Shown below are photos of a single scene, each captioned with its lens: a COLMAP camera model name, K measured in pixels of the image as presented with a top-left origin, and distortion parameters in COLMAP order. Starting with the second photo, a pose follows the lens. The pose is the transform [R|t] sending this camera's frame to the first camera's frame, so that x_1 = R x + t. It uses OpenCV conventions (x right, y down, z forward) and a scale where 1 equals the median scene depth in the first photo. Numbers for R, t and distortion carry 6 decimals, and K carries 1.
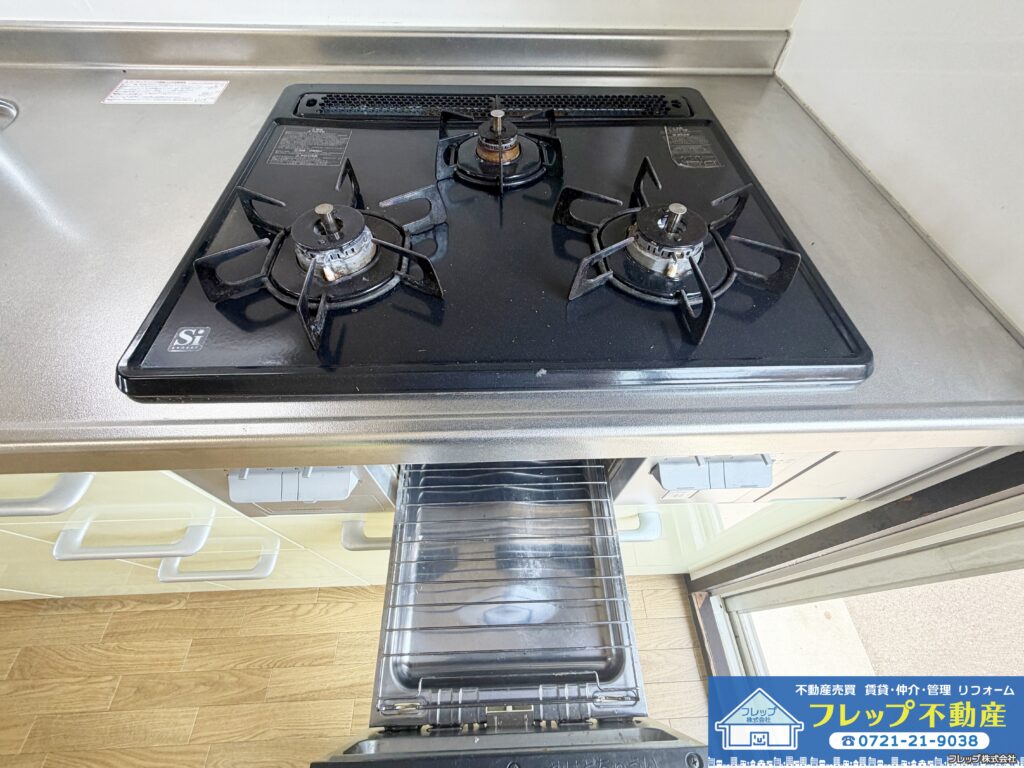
lens RADIAL K [[406.4, 0, 512.0], [0, 406.4, 384.0], [0, 0, 1]] dist [-0.000535, -0.000061]
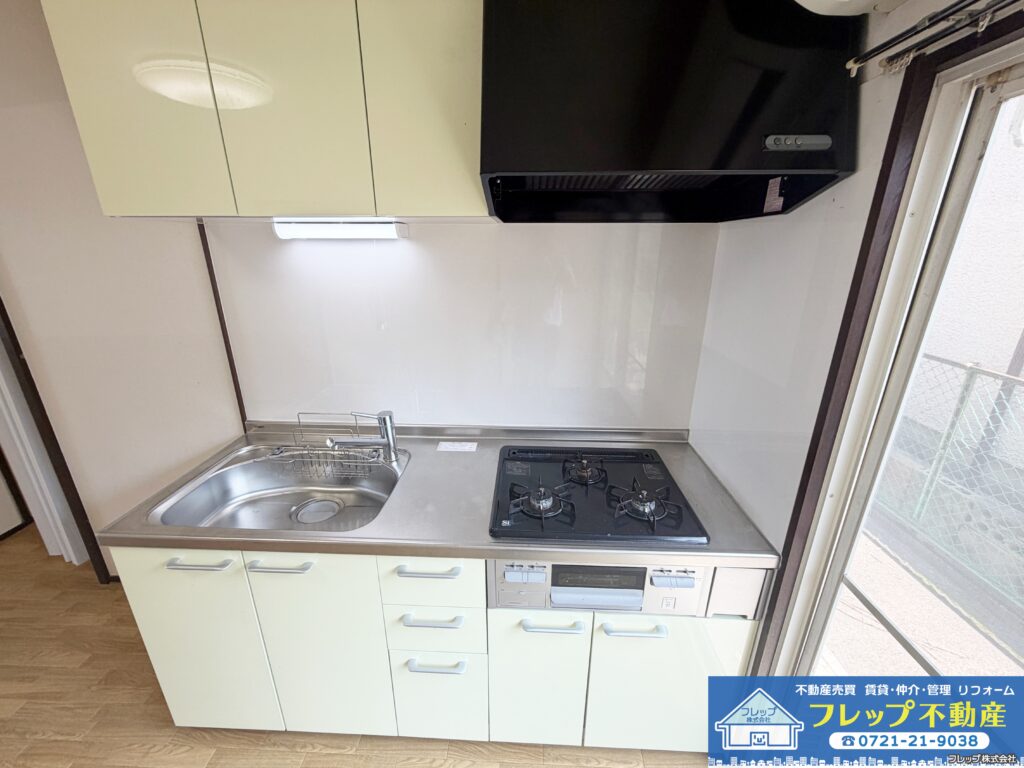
lens RADIAL K [[406.4, 0, 512.0], [0, 406.4, 384.0], [0, 0, 1]] dist [-0.000535, -0.000061]
pose [[0.996755, 0.008273, -0.080070, -0.324002], [-0.055896, 0.786921, -0.614517, 0.754902], [0.057925, 0.616999, 0.784830, -1.716037]]
